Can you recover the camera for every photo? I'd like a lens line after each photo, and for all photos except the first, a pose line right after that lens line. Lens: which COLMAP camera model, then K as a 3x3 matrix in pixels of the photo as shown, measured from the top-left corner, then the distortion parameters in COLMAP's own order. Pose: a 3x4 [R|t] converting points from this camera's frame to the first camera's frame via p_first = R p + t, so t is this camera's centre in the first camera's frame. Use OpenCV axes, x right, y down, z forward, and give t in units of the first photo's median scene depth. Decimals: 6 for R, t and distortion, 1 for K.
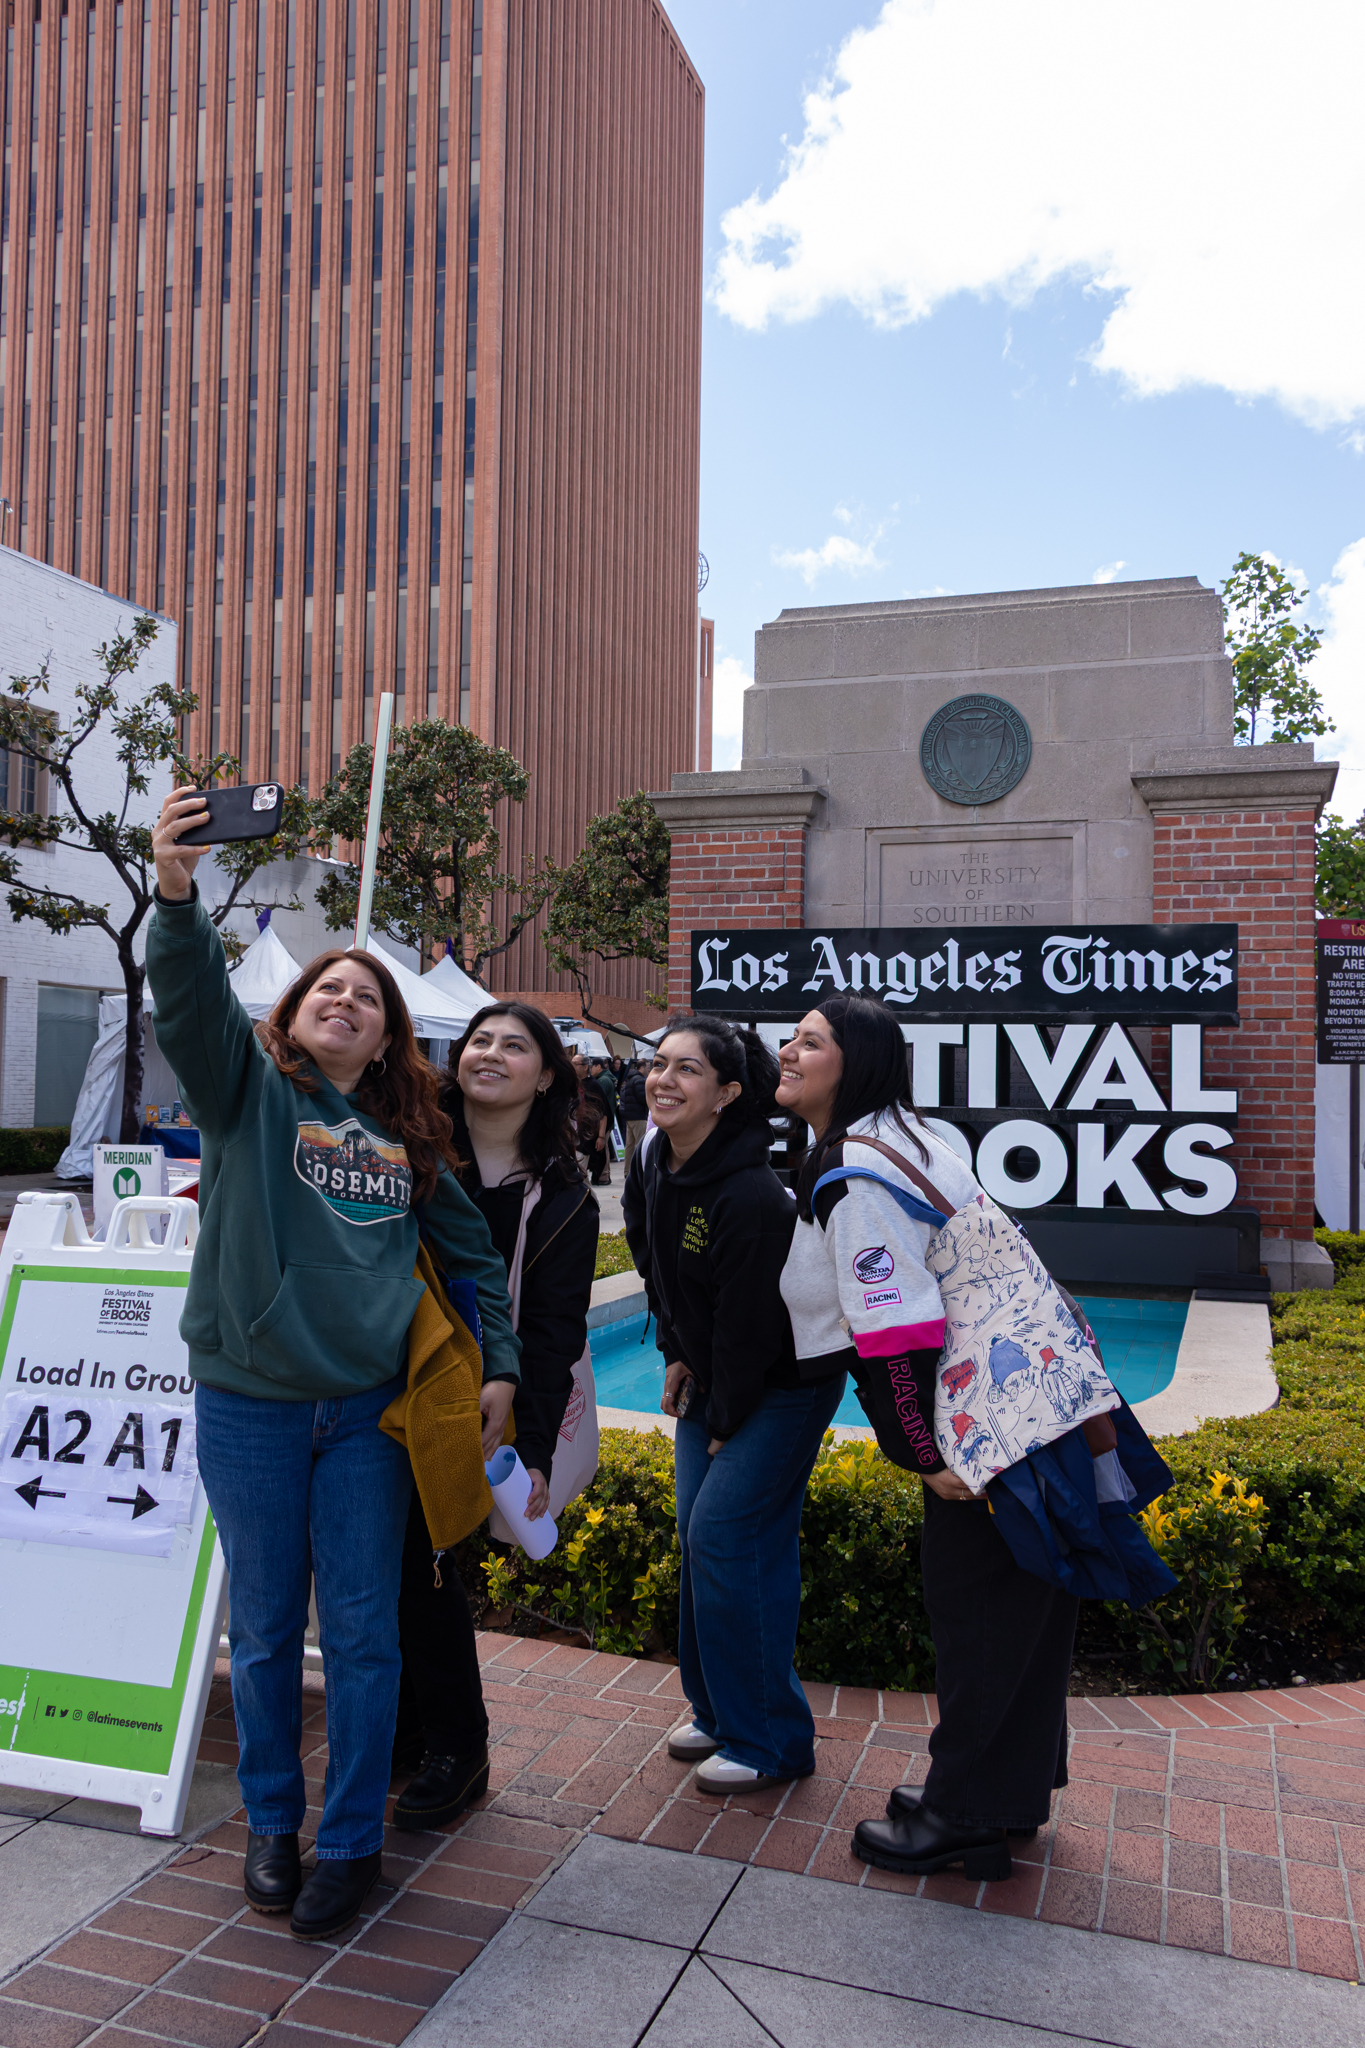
lens RADIAL K [[1846.8, 0, 691.1], [0, 1846.8, 1018.2], [0, 0, 1]] dist [0.024590, -0.034319]
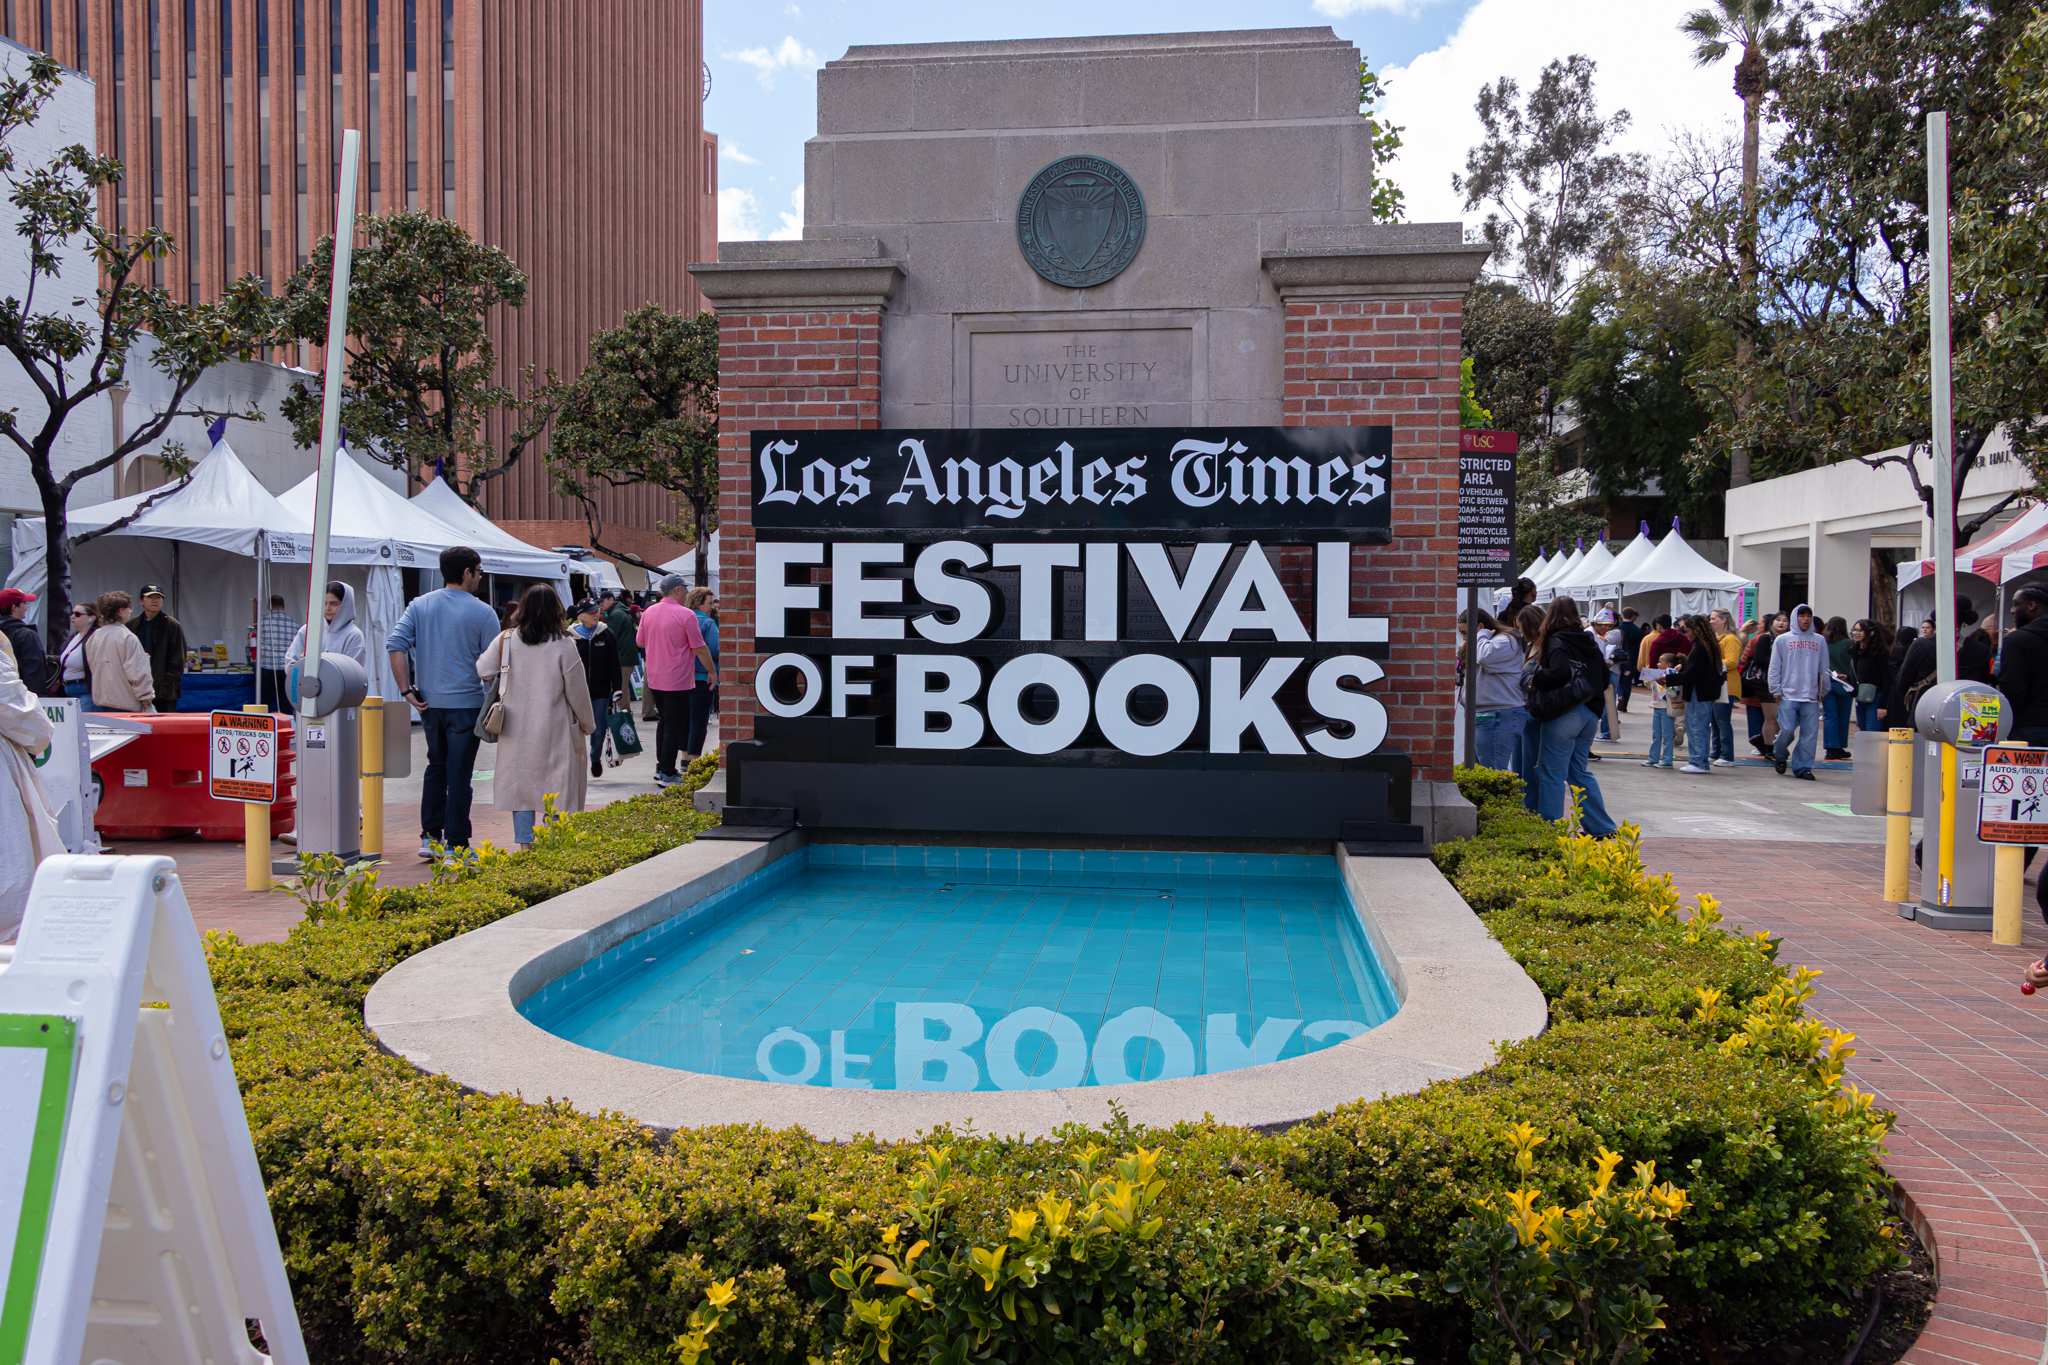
lens RADIAL K [[1846.8, 0, 1074.1], [0, 1846.8, 702.0], [0, 0, 1]] dist [0.024590, -0.034319]
pose [[0.980463, -0.018592, 0.195824, -0.022532], [0.002314, 0.996544, 0.083031, 0.005362], [-0.196691, -0.080956, 0.977118, 0.153214]]
